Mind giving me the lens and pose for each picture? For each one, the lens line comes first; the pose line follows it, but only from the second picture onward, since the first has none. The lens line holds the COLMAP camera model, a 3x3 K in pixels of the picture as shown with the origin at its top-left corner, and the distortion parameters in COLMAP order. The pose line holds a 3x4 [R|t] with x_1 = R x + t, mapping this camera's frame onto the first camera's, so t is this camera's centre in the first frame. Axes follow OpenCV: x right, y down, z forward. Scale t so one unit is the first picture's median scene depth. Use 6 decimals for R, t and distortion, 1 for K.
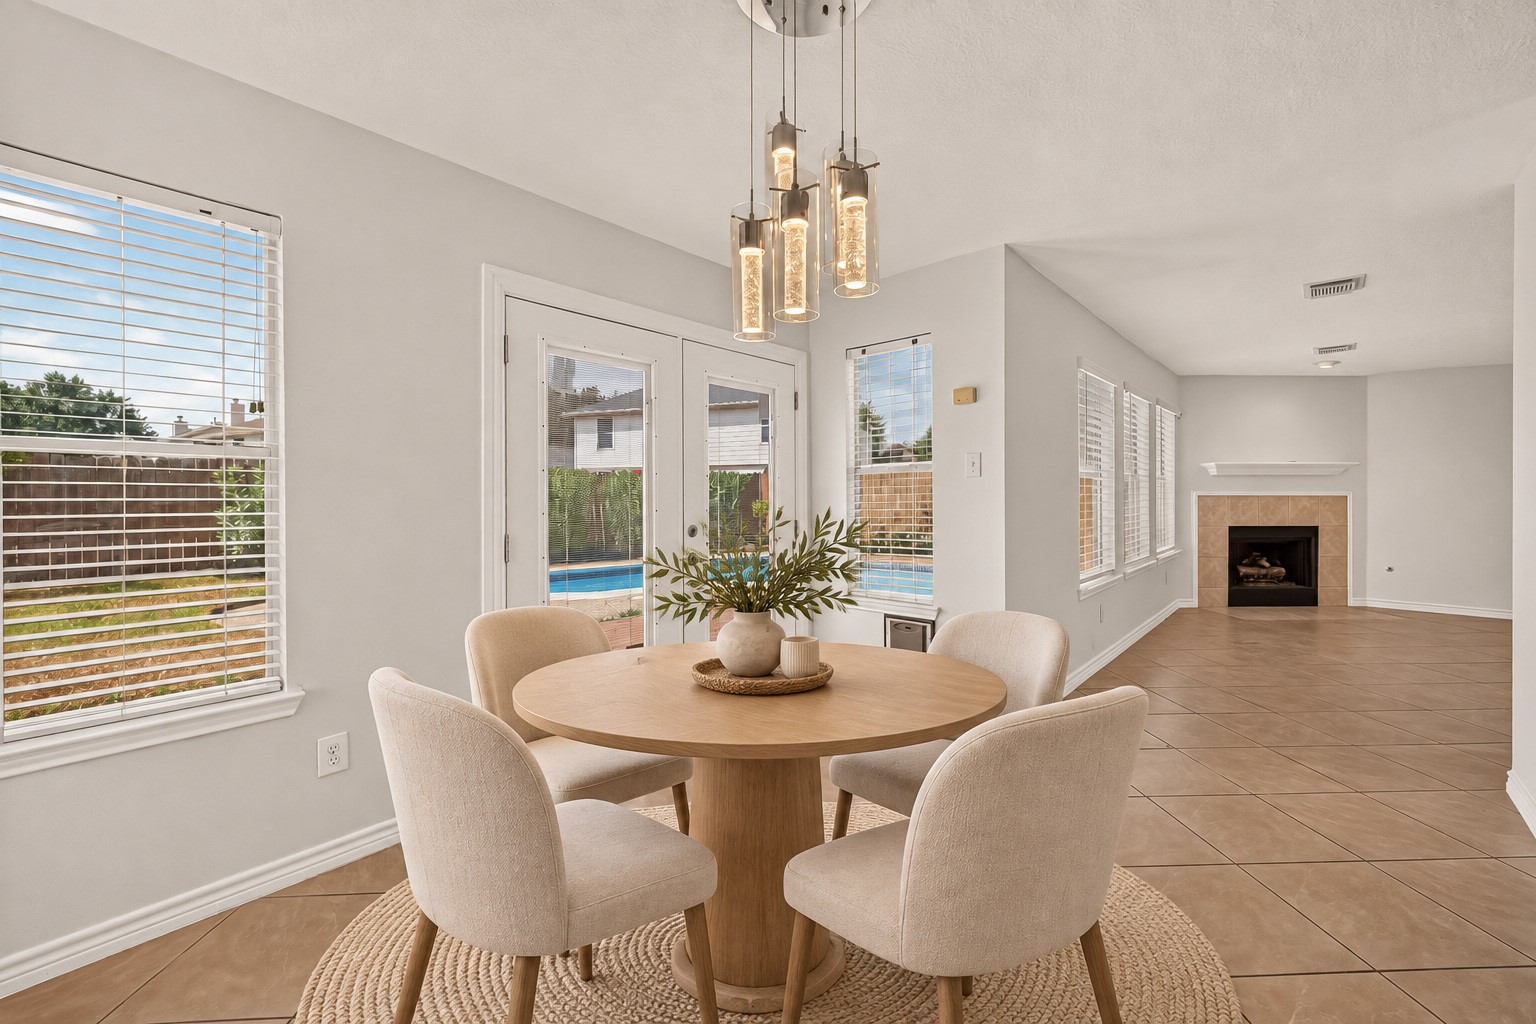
lens RADIAL K [[635.9, 0, 767.9], [0, 635.9, 496.9], [0, 0, 1]] dist [0.001602, 0.000161]
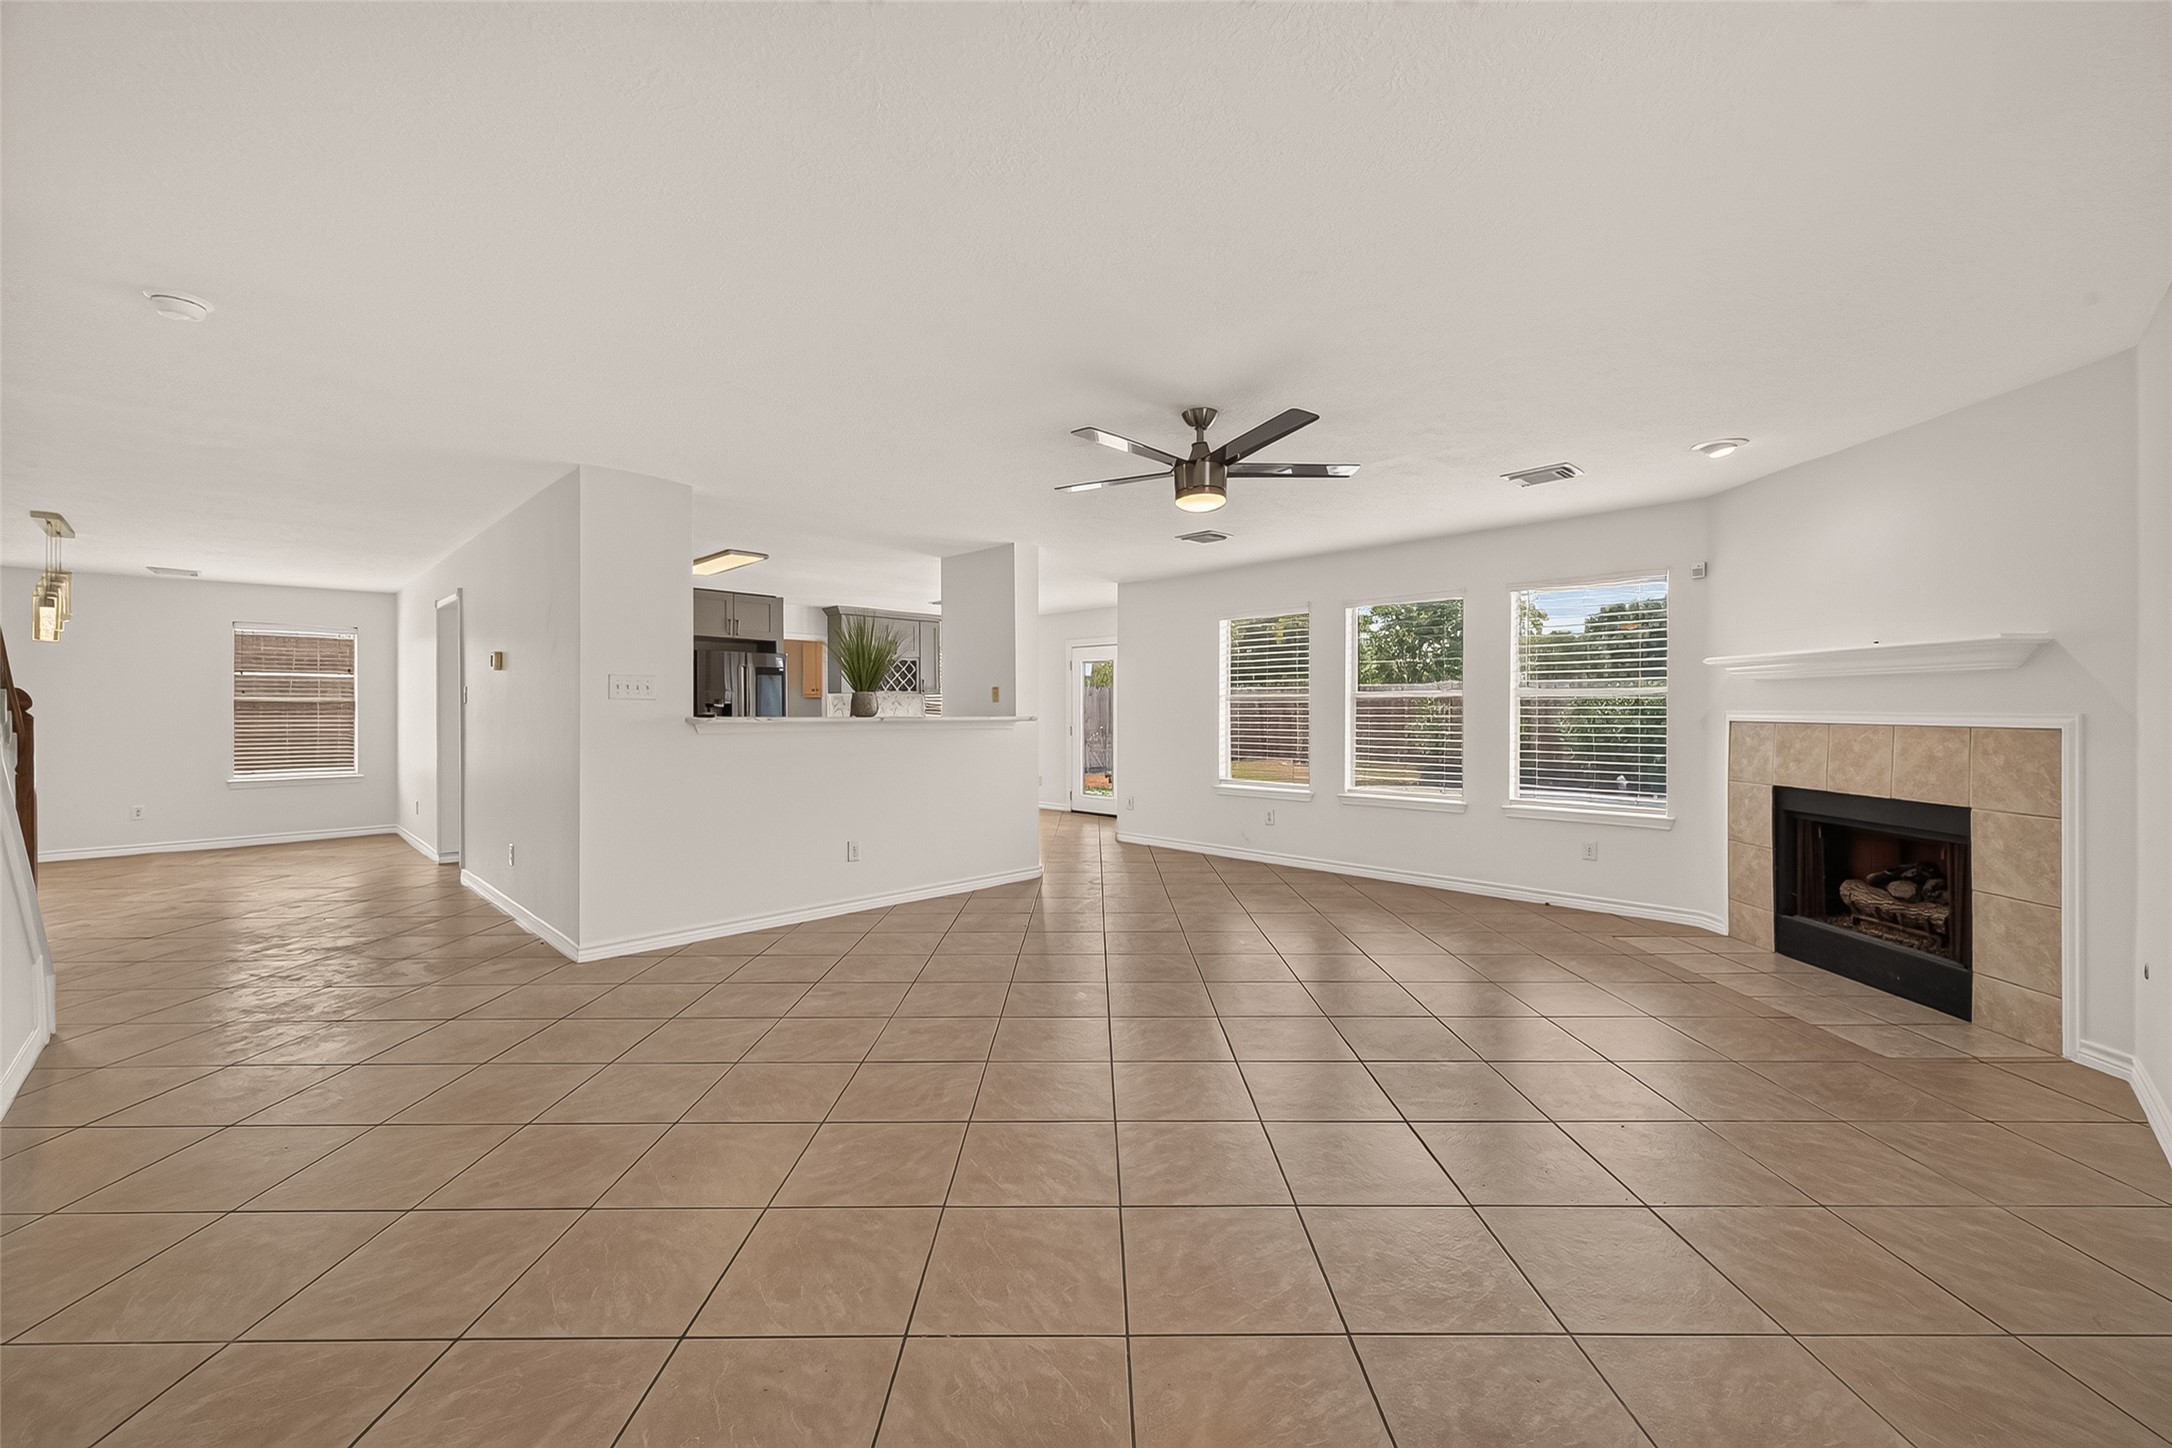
lens RADIAL K [[853.7, 0, 1093.4], [0, 853.7, 720.8], [0, 0, 1]] dist [0.001698, 0.000089]
pose [[-0.038783, 0.012219, -0.999173, 1.384201], [0.002639, 0.999923, 0.012126, -0.012687], [0.999244, -0.002166, -0.038812, 0.504630]]
